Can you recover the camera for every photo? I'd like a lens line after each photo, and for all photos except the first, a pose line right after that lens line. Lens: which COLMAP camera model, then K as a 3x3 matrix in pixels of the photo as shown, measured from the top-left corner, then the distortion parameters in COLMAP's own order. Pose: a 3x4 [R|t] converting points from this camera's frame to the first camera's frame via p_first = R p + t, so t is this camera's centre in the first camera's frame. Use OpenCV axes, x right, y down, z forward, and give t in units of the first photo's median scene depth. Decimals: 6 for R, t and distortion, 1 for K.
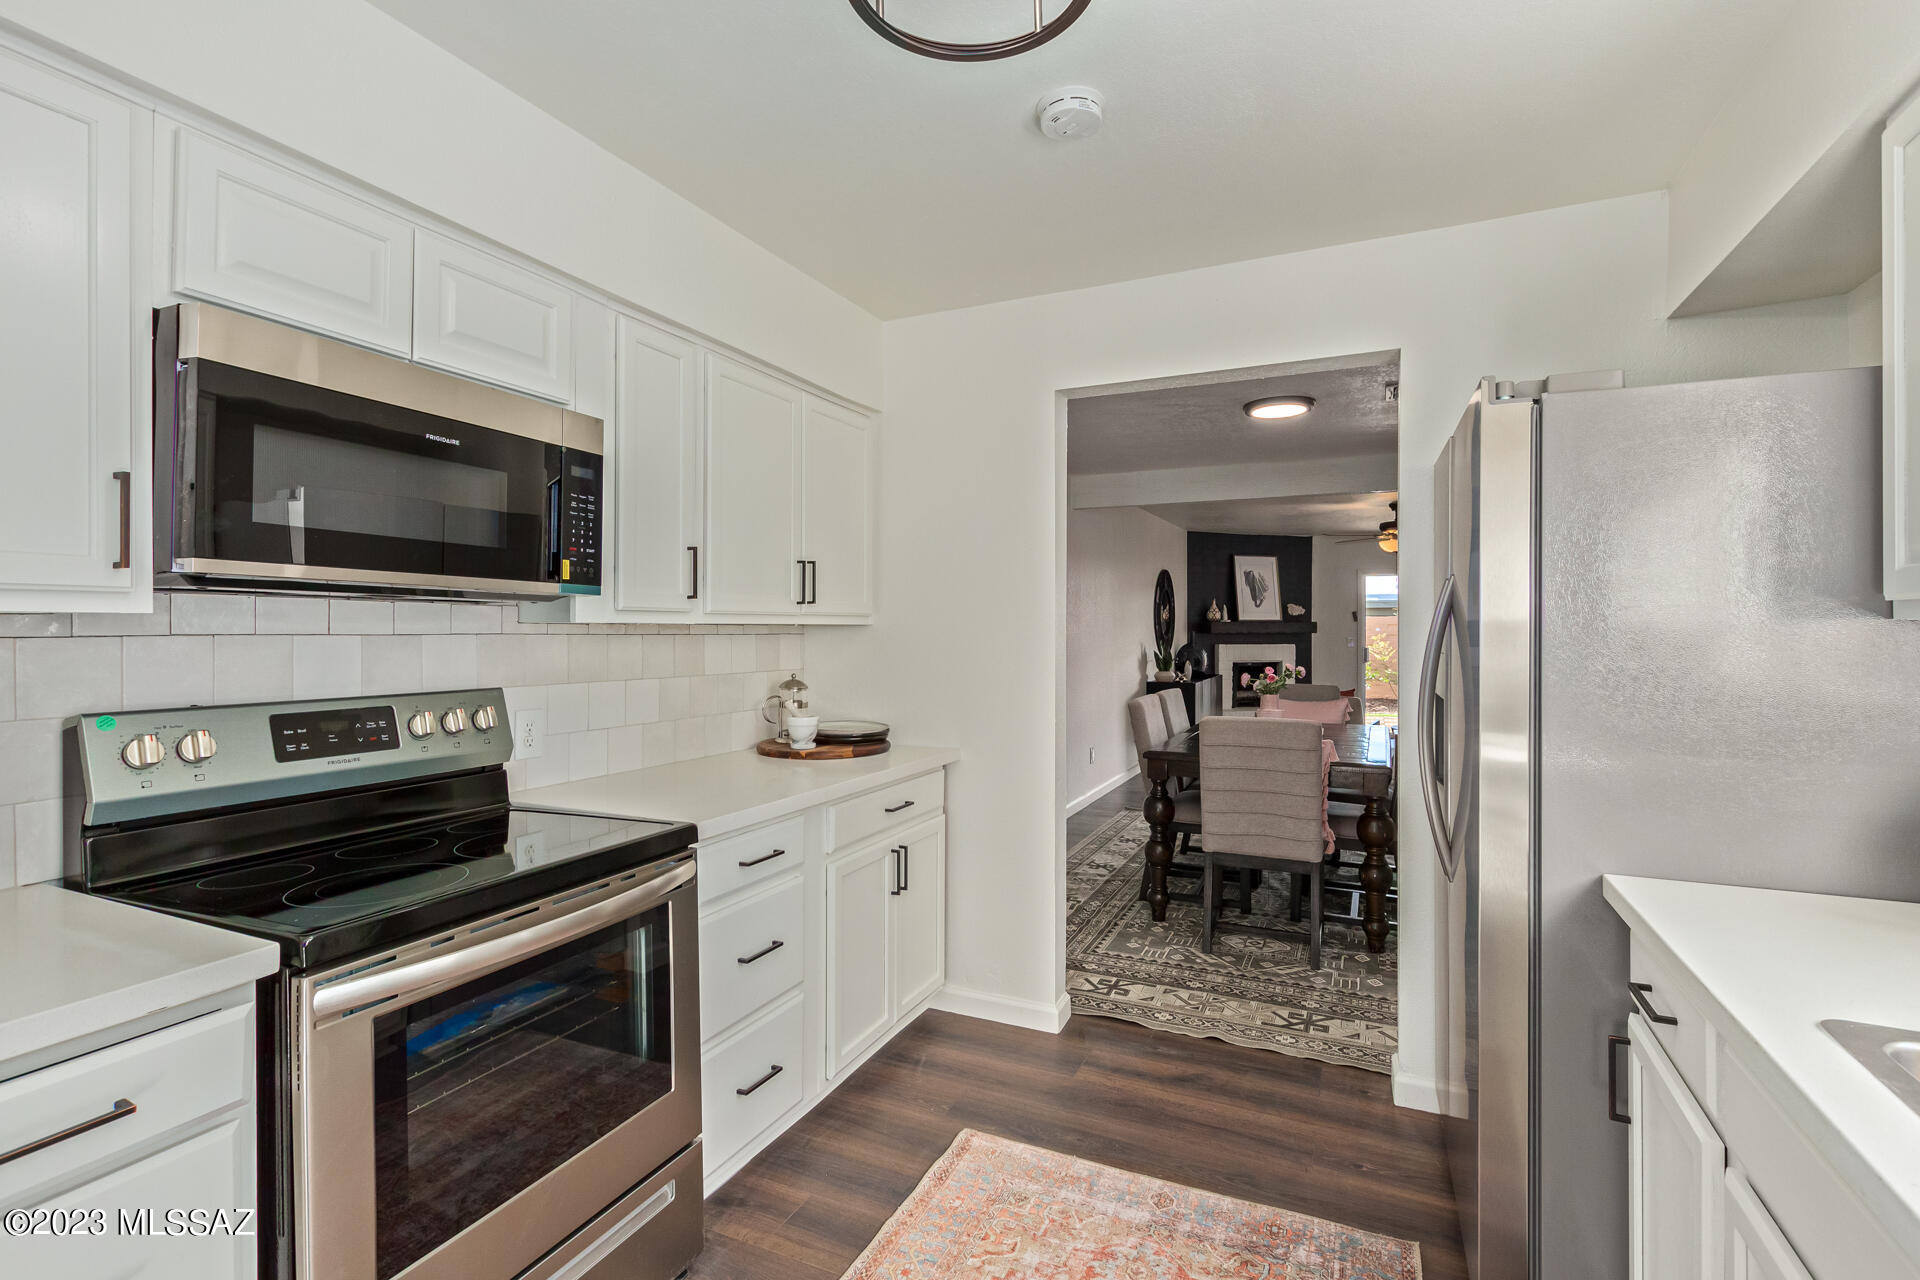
lens RADIAL K [[879.8, 0, 962.9], [0, 879.8, 632.1], [0, 0, 1]] dist [0.001916, -0.001806]
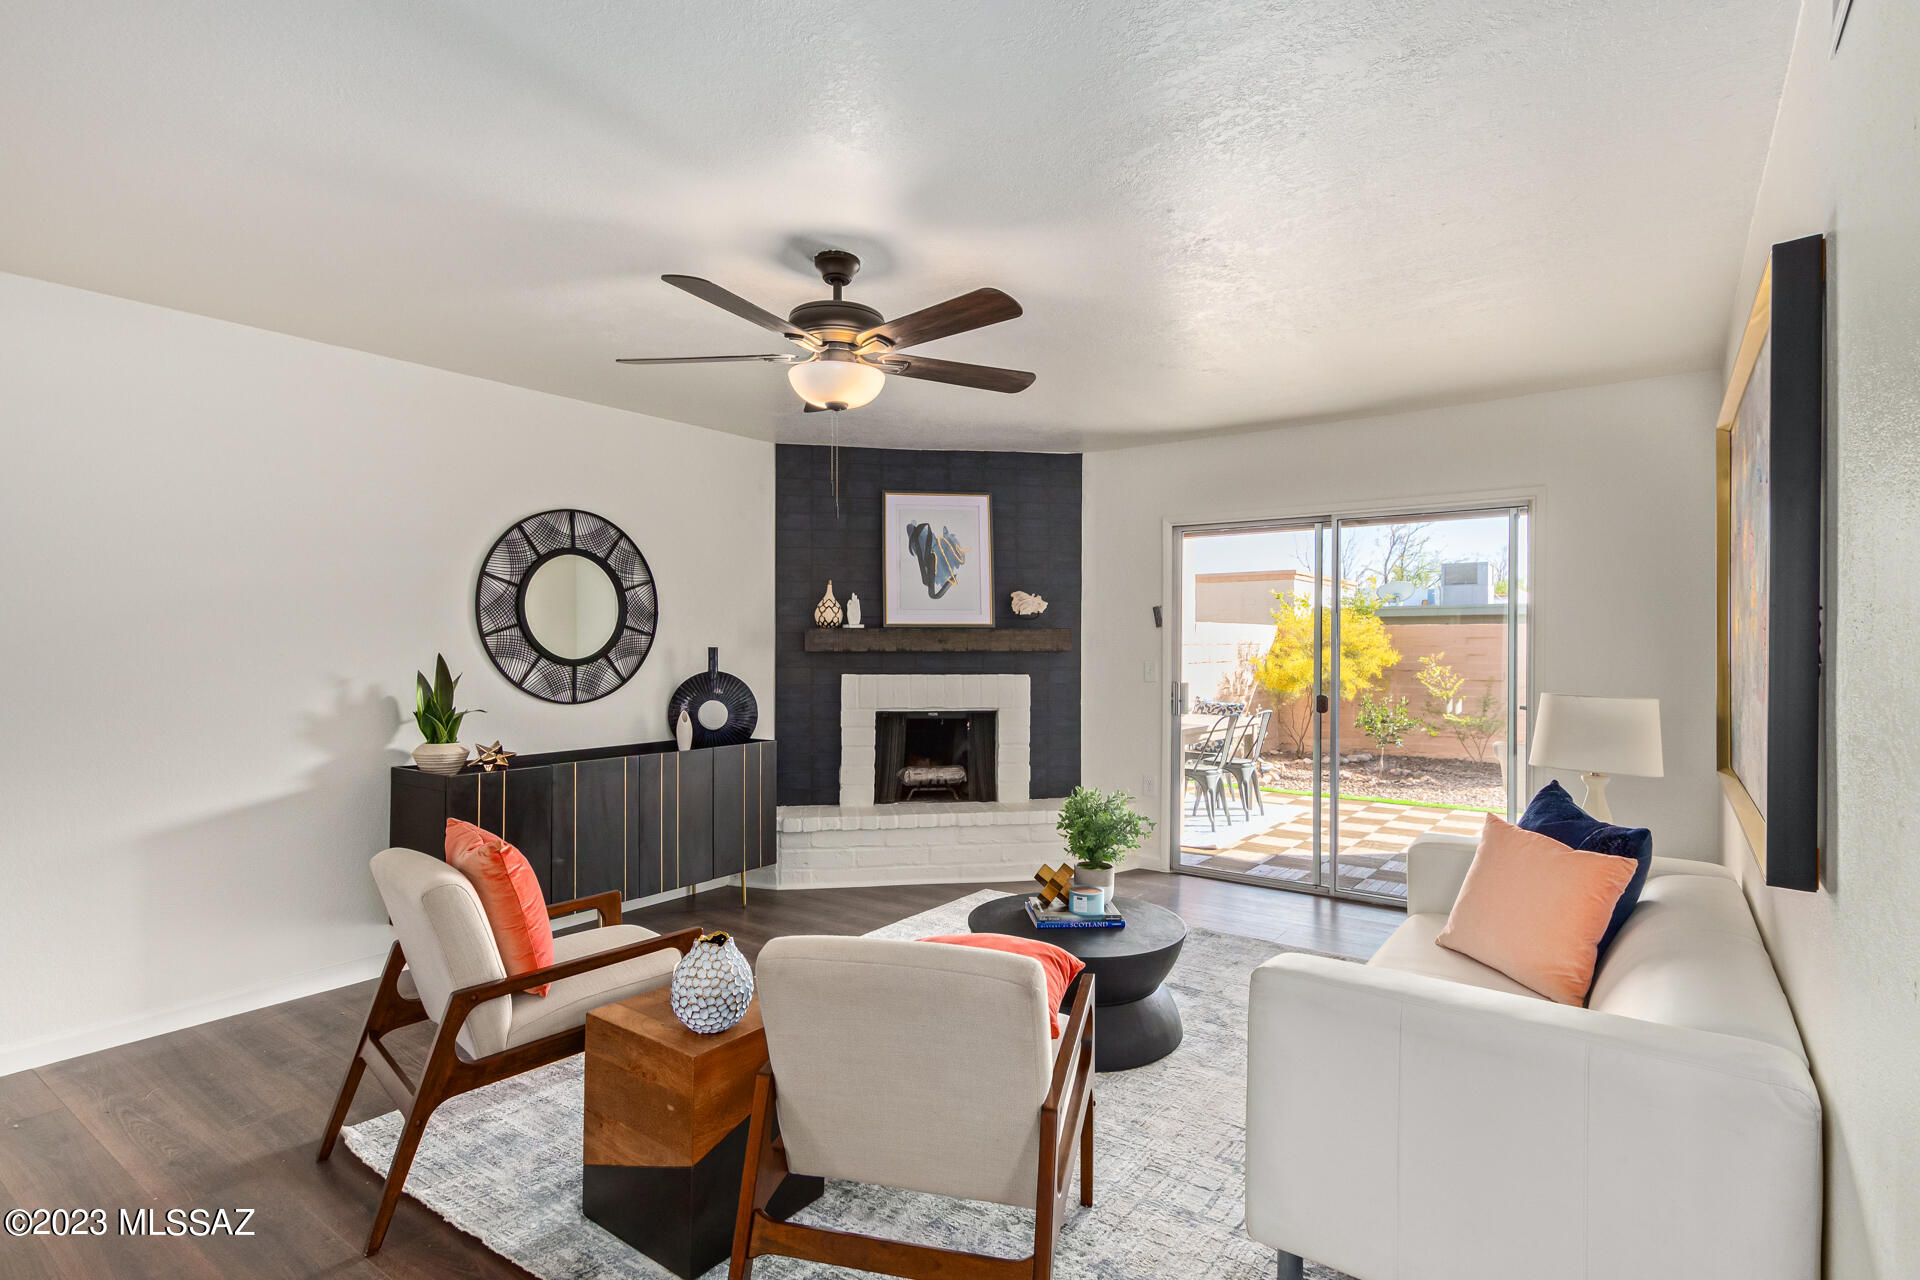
lens RADIAL K [[934.2, 0, 966.7], [0, 934.2, 638.6], [0, 0, 1]] dist [-0.014271, -0.000255]
pose [[0.980558, 0.002005, -0.196218, 0.452779], [-0.003719, 0.999958, -0.008369, -0.001635], [0.196193, 0.008936, 0.980525, 0.499483]]
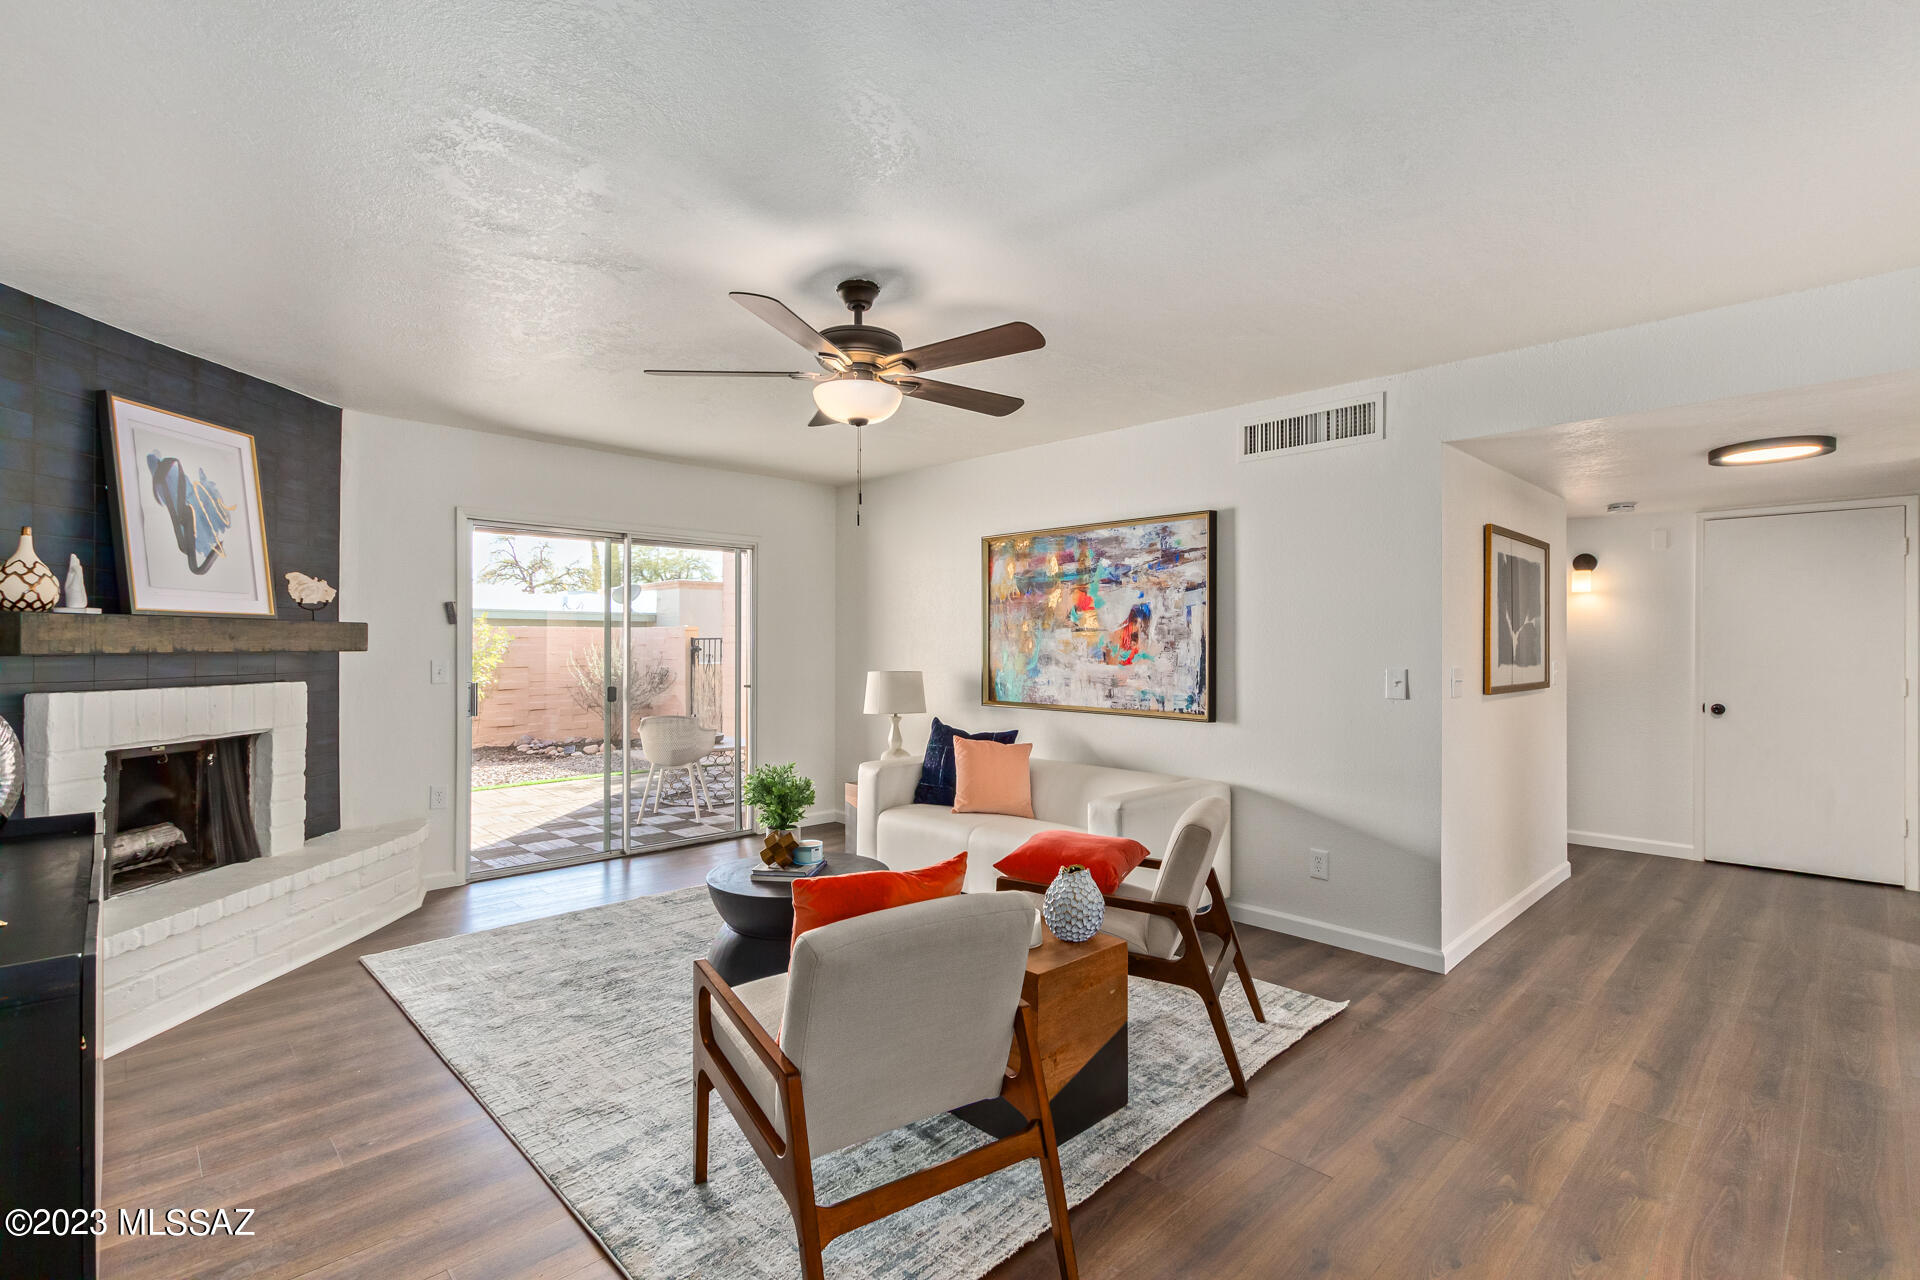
lens RADIAL K [[879.8, 0, 967.5], [0, 879.8, 644.4], [0, 0, 1]] dist [0.001916, -0.001806]
pose [[0.356522, 0.002950, 0.934282, 0.131787], [0.004521, 0.999978, -0.004882, 0.001039], [-0.934276, 0.005964, 0.356501, 0.617155]]
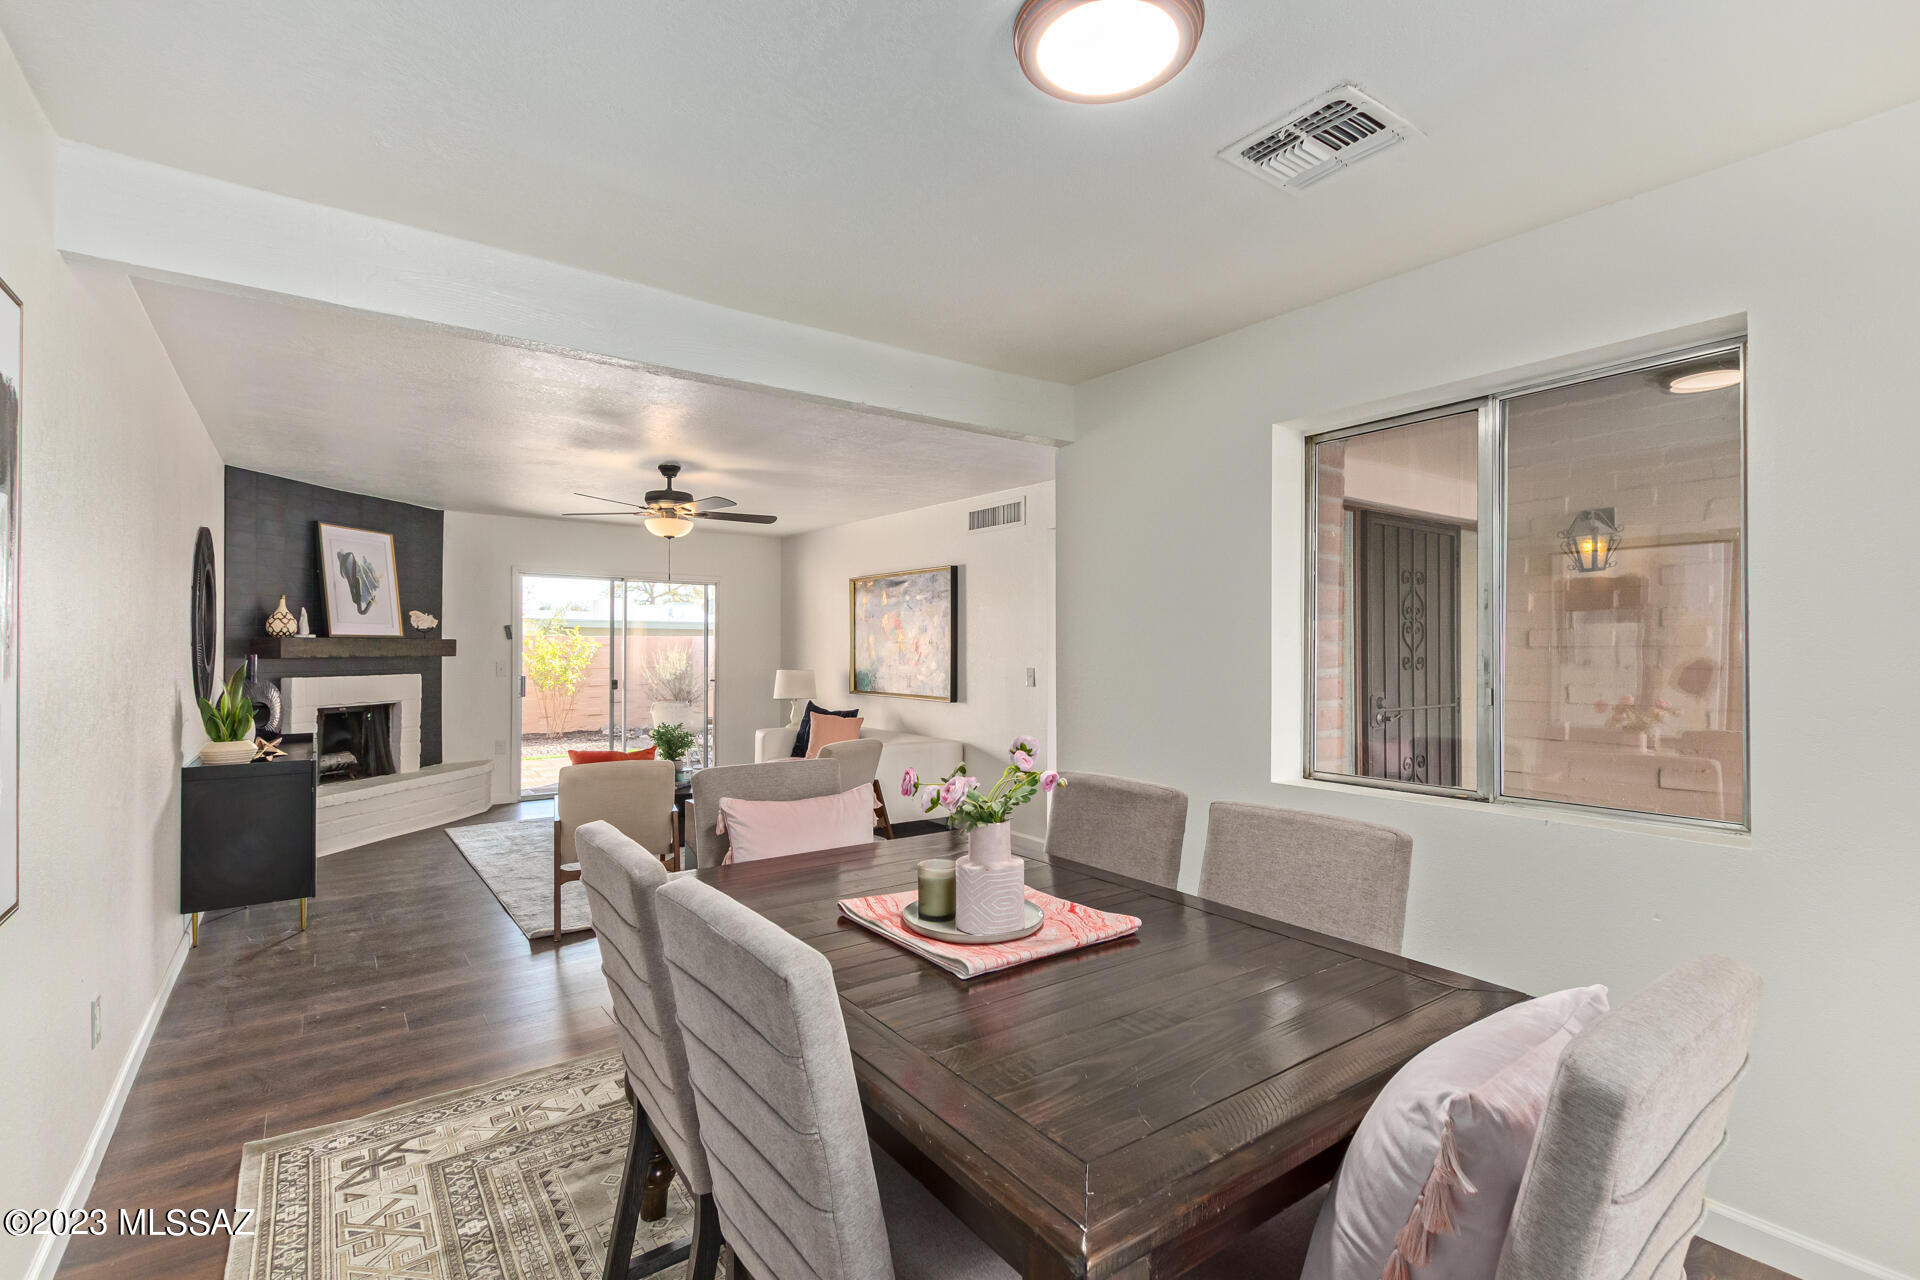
lens RADIAL K [[879.8, 0, 970.6], [0, 879.8, 643.9], [0, 0, 1]] dist [0.001916, -0.001806]
pose [[0.477912, 0.006103, 0.878386, 0.006023], [0.004490, 0.999946, -0.009391, -0.000398], [-0.878396, 0.008432, 0.477859, 0.348824]]
